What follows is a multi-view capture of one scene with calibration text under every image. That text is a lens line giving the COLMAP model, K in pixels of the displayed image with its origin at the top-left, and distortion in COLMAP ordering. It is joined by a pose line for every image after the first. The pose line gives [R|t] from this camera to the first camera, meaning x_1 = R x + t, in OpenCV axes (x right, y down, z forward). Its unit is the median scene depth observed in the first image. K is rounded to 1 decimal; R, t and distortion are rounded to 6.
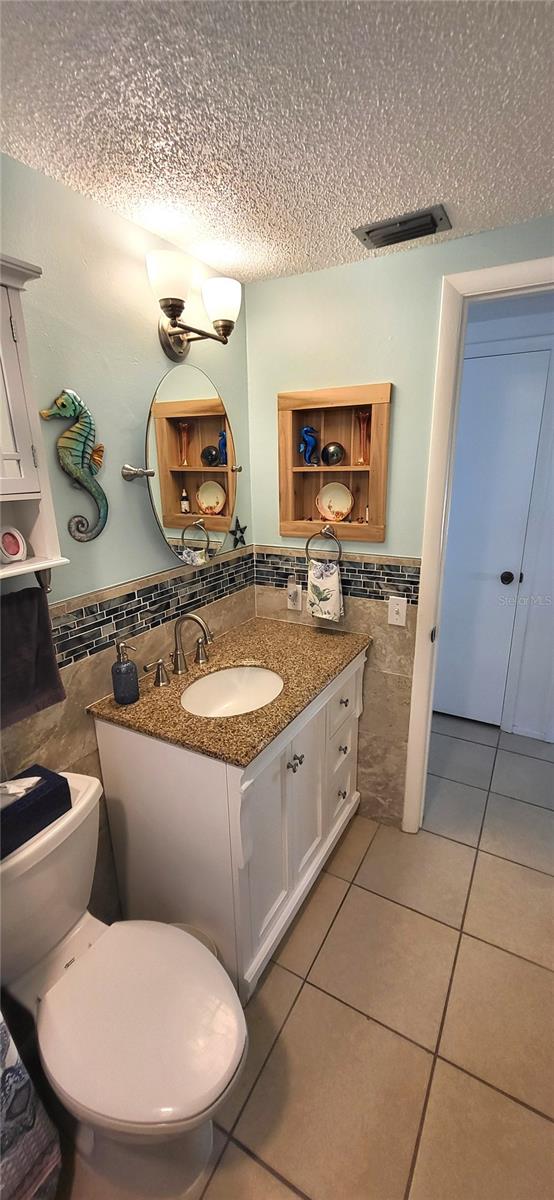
lens RADIAL K [[472.7, 0, 280.0], [0, 472.7, 602.7], [0, 0, 1]] dist [-0.000290, -0.000002]
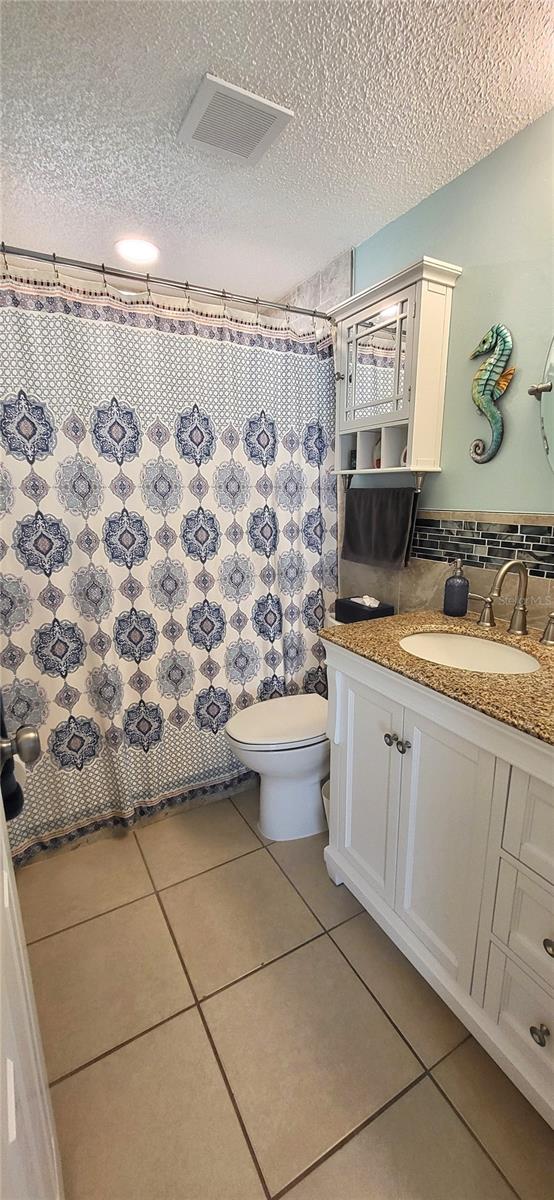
lens RADIAL K [[472.7, 0, 280.2], [0, 472.7, 597.4], [0, 0, 1]] dist [-0.000290, -0.000002]
pose [[-0.513107, 0.218062, -0.830162, 0.766160], [-0.229016, 0.897344, 0.377260, -0.145010], [0.827208, 0.383695, -0.410494, 1.090831]]
